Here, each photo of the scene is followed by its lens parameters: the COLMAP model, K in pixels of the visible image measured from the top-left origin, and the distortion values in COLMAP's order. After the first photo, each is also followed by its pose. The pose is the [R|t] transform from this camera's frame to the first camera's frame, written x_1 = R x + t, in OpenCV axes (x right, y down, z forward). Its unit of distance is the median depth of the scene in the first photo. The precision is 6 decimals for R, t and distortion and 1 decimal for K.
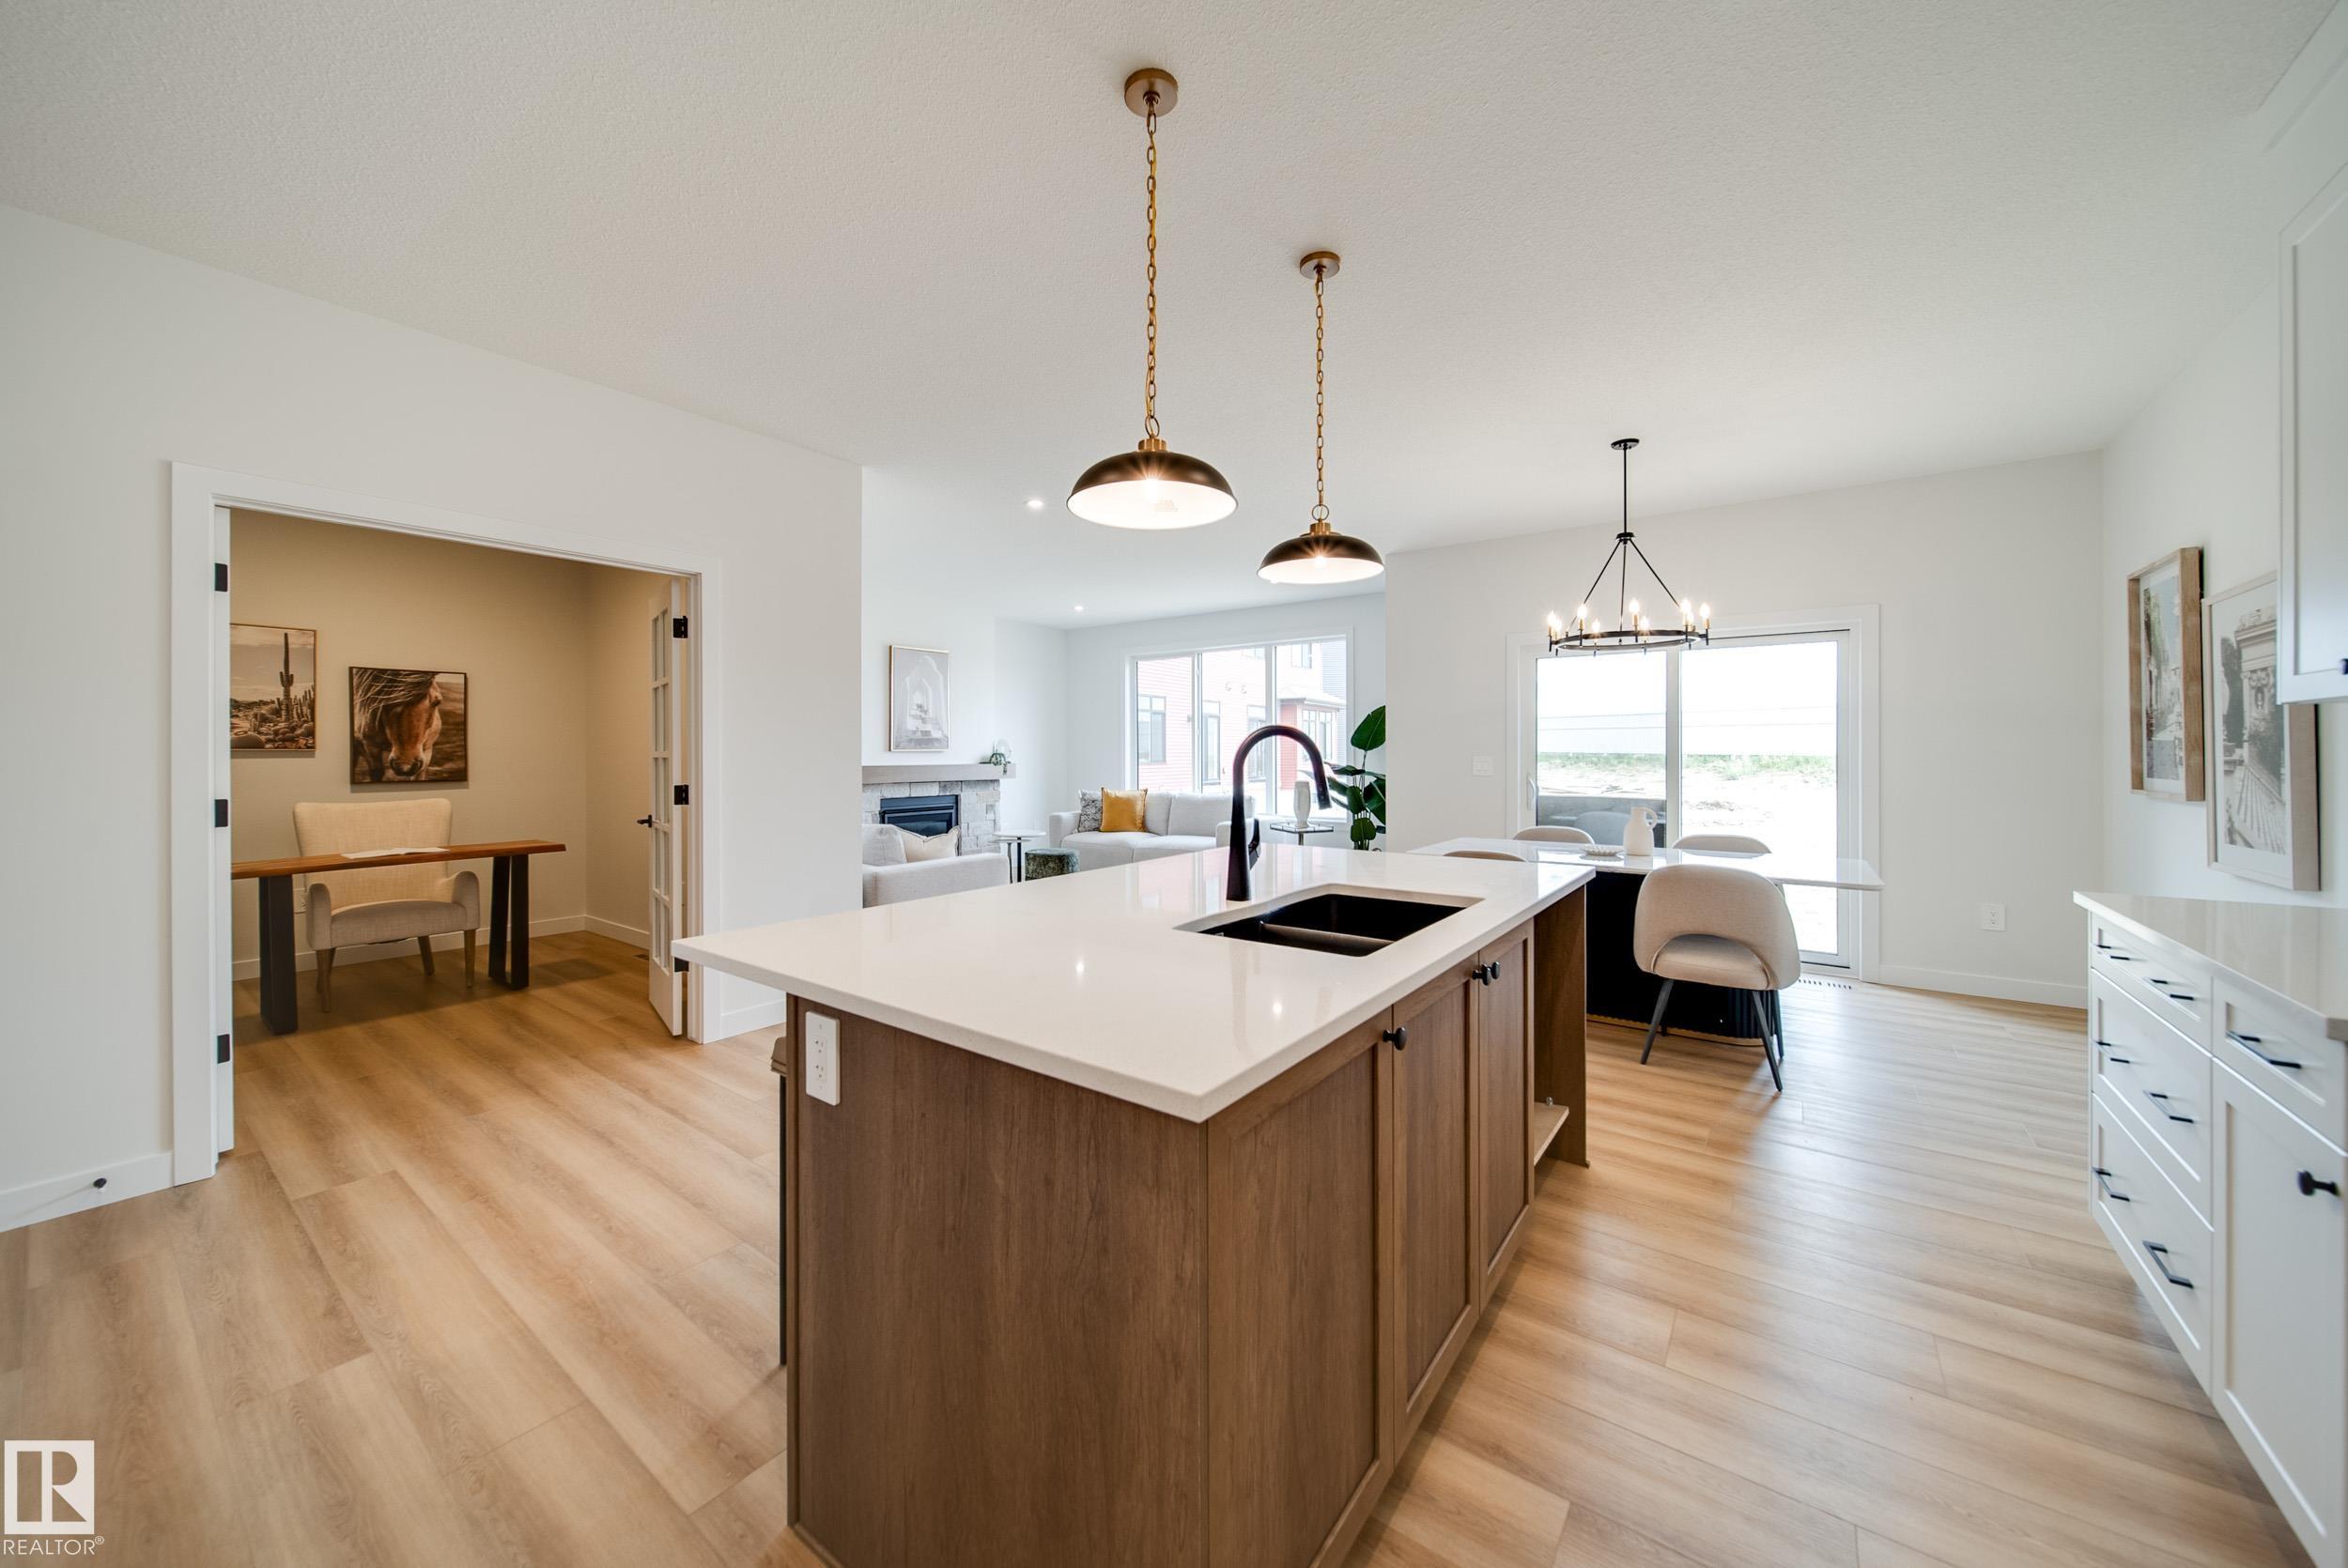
lens RADIAL K [[838.3, 0, 1160.2], [0, 838.3, 757.9], [0, 0, 1]] dist [-0.000338, -0.000031]
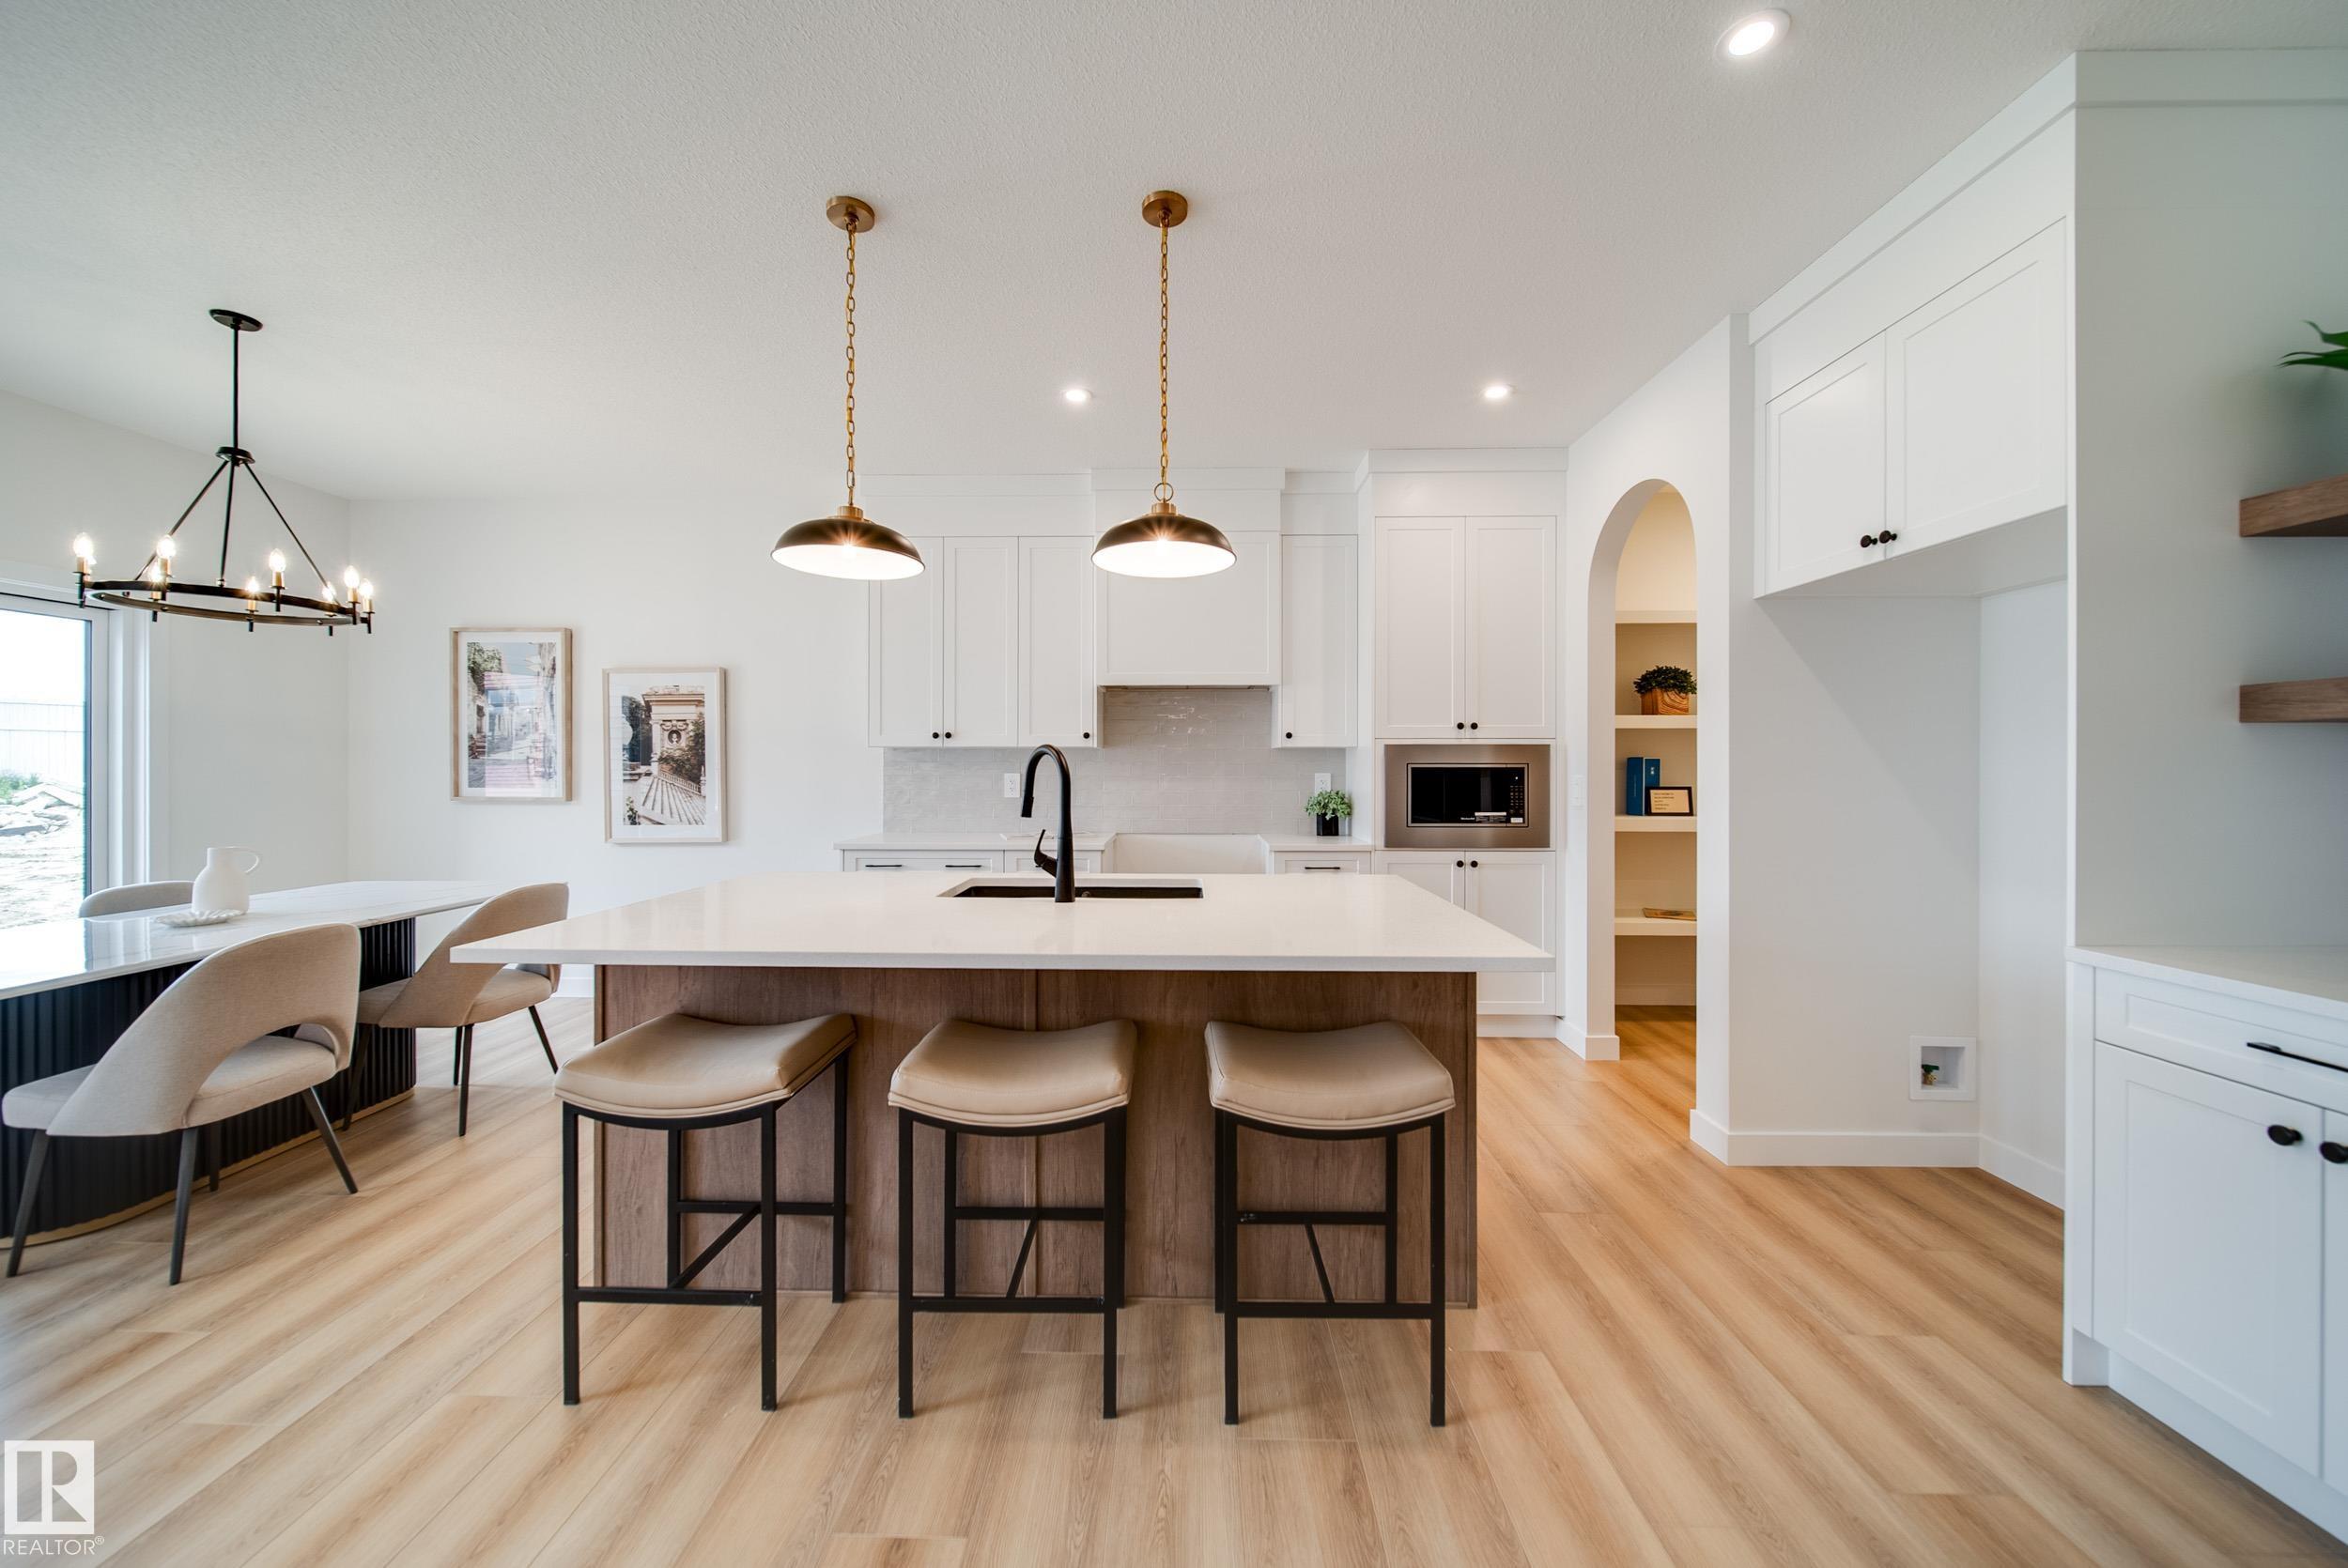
lens RADIAL K [[833.9, 0, 1167.4], [0, 833.9, 768.5], [0, 0, 1]] dist [-0.002116, -0.000469]
pose [[-0.581691, 0.000647, 0.813410, -0.384804], [0.005378, 0.999981, 0.003051, -0.003478], [-0.813392, 0.006149, -0.581683, 0.668773]]
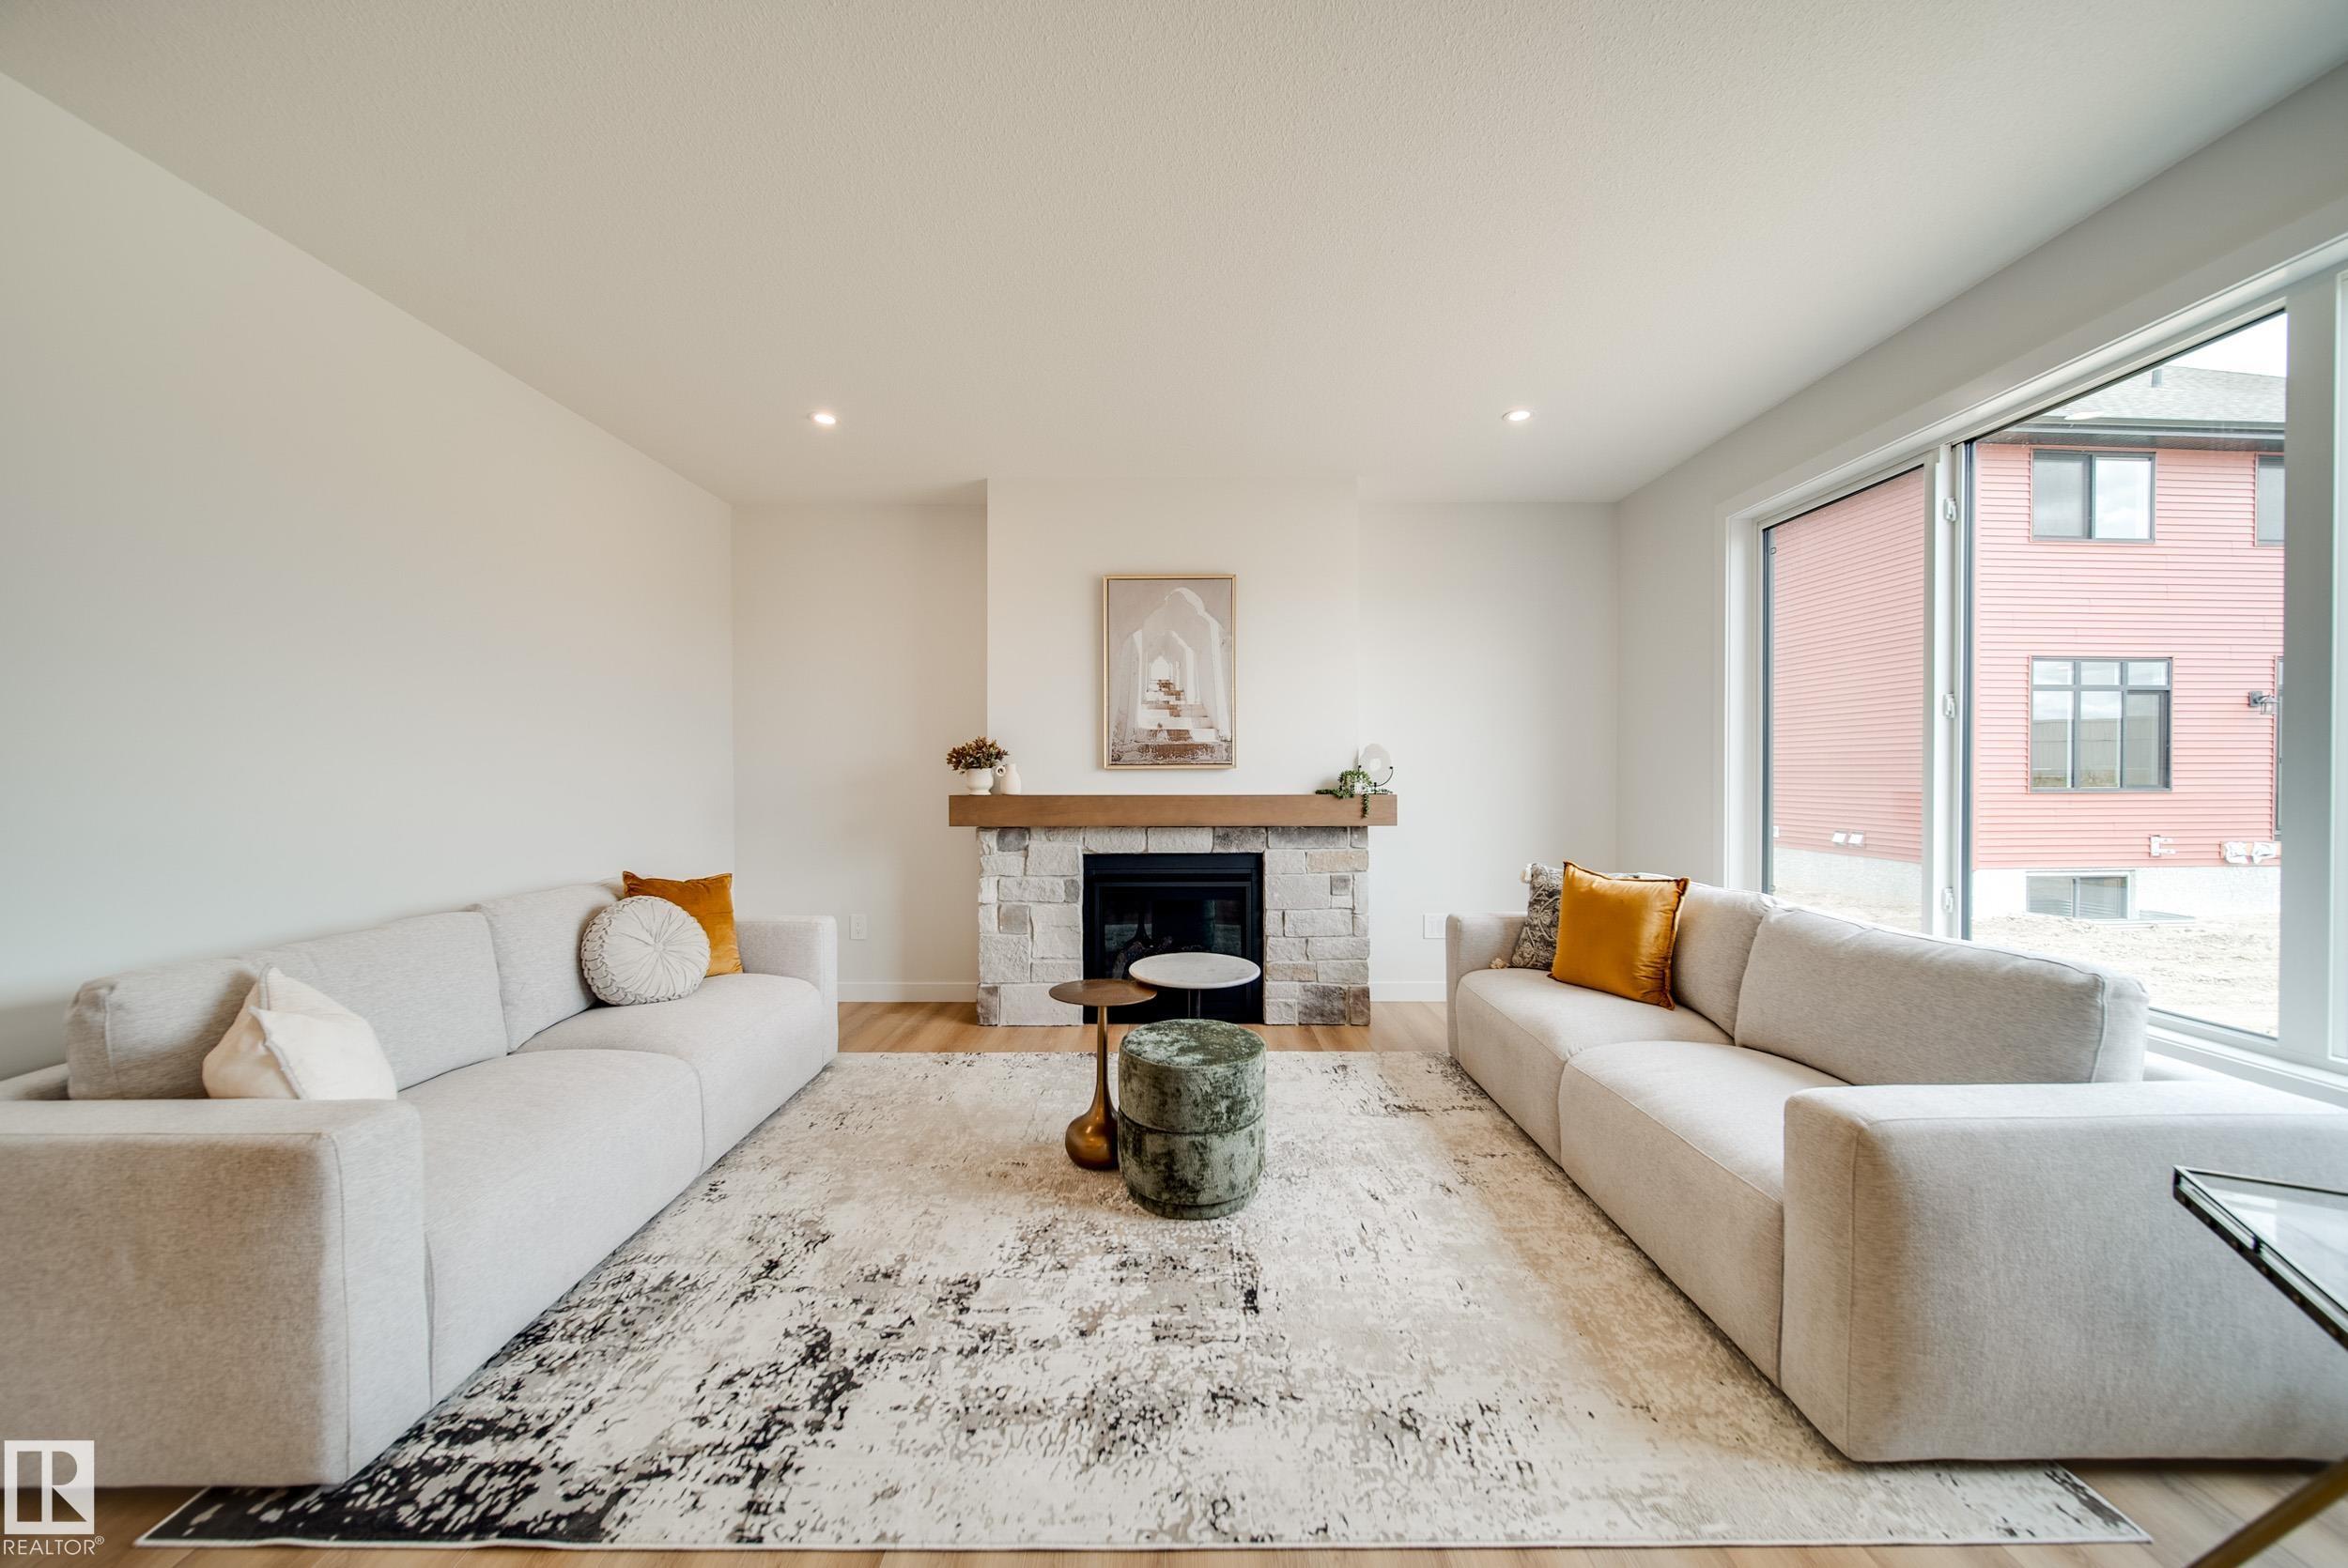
lens RADIAL K [[826.3, 0, 1171.8], [0, 826.3, 776.4], [0, 0, 1]] dist [-0.000654, -0.000246]
pose [[0.598891, 0.004510, -0.800818, 0.231925], [-0.003014, 0.999990, 0.003378, -0.008409], [0.800825, 0.000391, 0.598899, 1.165537]]
